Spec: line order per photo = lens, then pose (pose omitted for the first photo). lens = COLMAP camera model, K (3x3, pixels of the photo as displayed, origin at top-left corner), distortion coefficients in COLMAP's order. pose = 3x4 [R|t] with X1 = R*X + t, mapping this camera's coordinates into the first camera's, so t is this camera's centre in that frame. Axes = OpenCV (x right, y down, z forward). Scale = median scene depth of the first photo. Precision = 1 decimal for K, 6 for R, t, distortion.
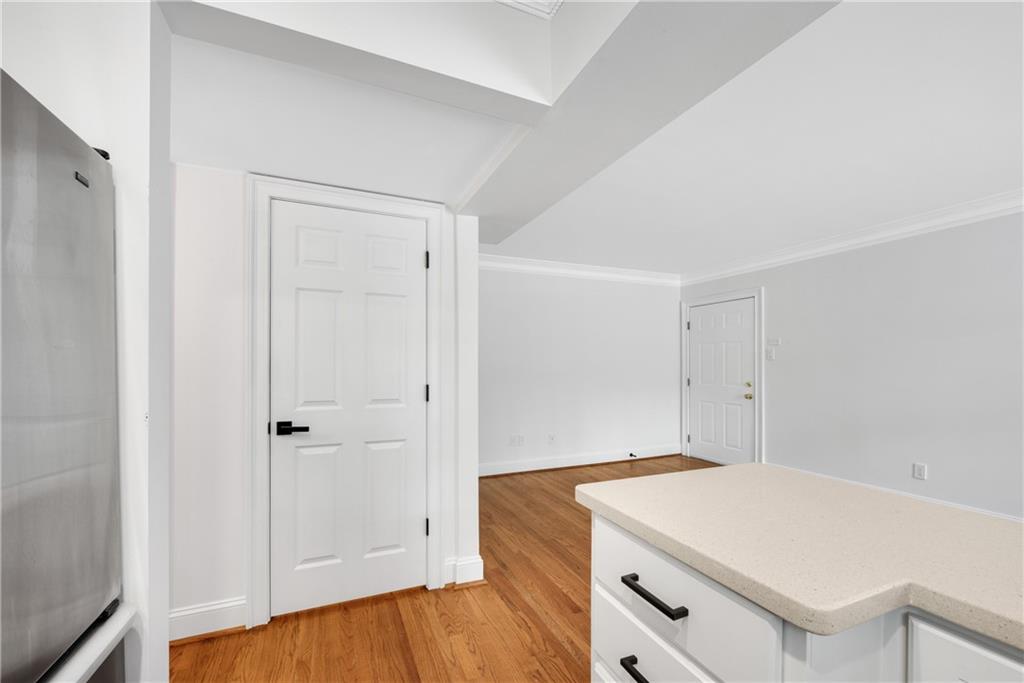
lens RADIAL K [[402.9, 0, 511.8], [0, 402.9, 360.7], [0, 0, 1]] dist [-0.002517, -0.000206]
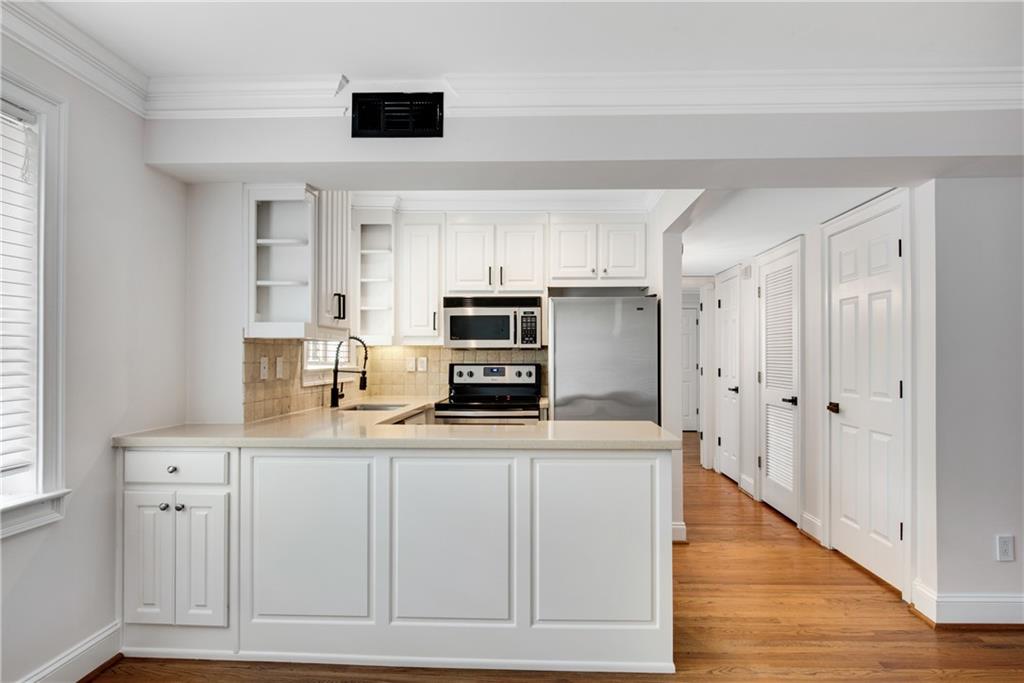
lens RADIAL K [[582.8, 0, 504.9], [0, 582.8, 351.4], [0, 0, 1]] dist [-0.001732, -0.004495]
pose [[-0.453682, -0.014829, -0.891040, 1.451477], [0.008190, 0.999750, -0.020808, 0.012389], [0.891126, -0.016738, -0.453447, 0.804541]]
